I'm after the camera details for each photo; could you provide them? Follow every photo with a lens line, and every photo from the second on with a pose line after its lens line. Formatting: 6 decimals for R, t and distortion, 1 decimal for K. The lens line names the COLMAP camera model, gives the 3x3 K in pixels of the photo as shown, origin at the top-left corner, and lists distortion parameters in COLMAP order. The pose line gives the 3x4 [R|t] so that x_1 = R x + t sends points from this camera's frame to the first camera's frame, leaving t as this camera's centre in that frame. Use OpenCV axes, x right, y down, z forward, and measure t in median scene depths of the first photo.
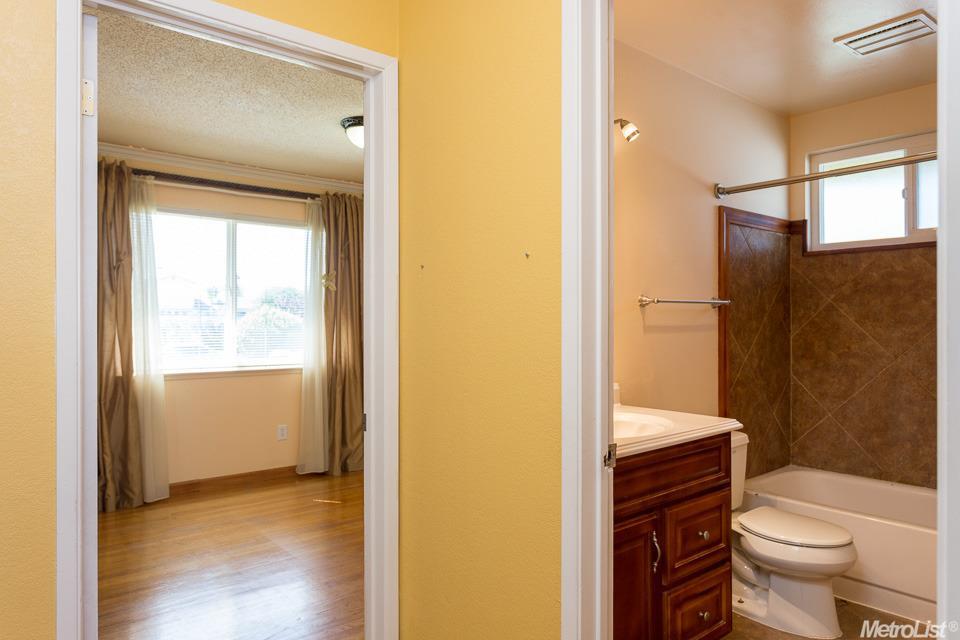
lens RADIAL K [[631.1, 0, 481.1], [0, 631.1, 318.2], [0, 0, 1]] dist [-0.000002, 0.004344]
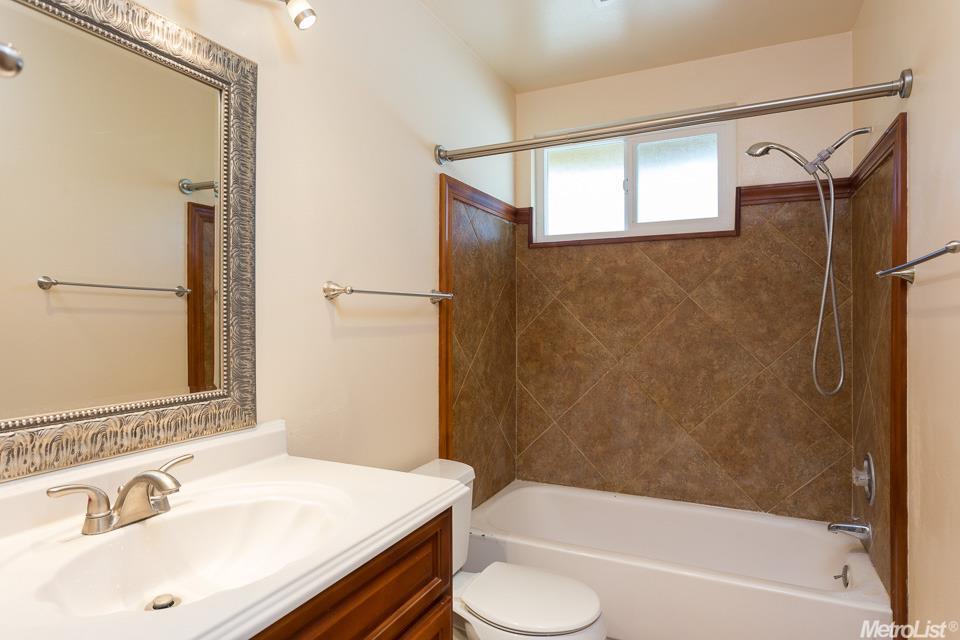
lens RADIAL K [[578.1, 0, 480.4], [0, 578.1, 319.1], [0, 0, 1]] dist [0.001151, 0.000270]
pose [[0.912695, 0.000422, 0.408642, 0.120714], [-0.003001, 0.999979, 0.005668, -0.000737], [-0.408631, -0.006399, 0.912677, 0.302082]]
